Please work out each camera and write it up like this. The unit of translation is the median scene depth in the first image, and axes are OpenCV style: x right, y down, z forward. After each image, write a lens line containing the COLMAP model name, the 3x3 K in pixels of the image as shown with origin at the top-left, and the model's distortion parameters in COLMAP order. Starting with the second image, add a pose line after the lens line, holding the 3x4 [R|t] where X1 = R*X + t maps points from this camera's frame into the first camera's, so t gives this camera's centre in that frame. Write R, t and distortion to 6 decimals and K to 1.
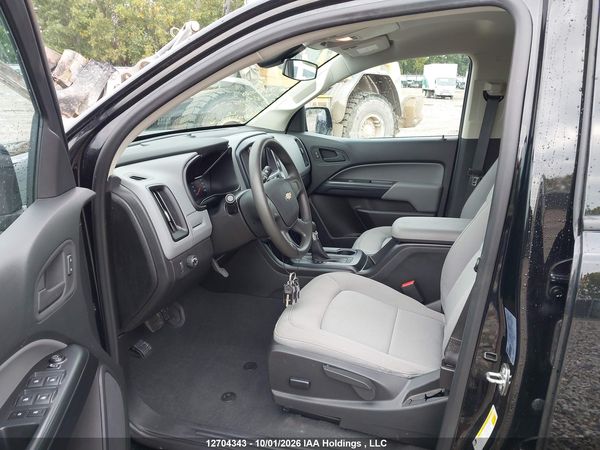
lens RADIAL K [[472.1, 0, 299.8], [0, 472.1, 222.1], [0, 0, 1]] dist [0.012974, -0.005705]
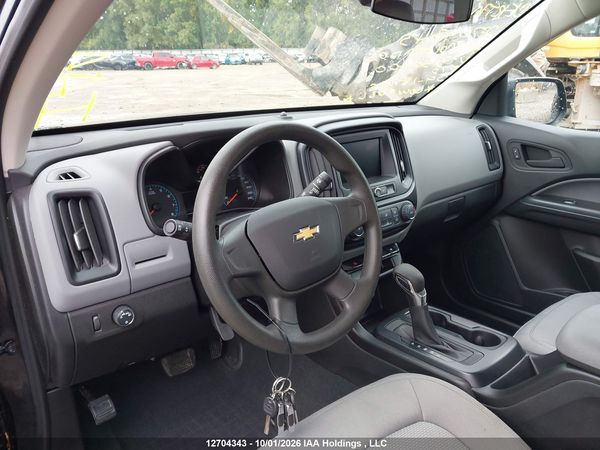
lens RADIAL K [[472.1, 0, 299.8], [0, 472.1, 222.1], [0, 0, 1]] dist [0.012974, -0.005705]
pose [[0.831845, 0.155605, -0.532749, 0.147045], [-0.134839, 0.987795, 0.077974, -0.063394], [0.538380, 0.006973, 0.842673, 0.315053]]
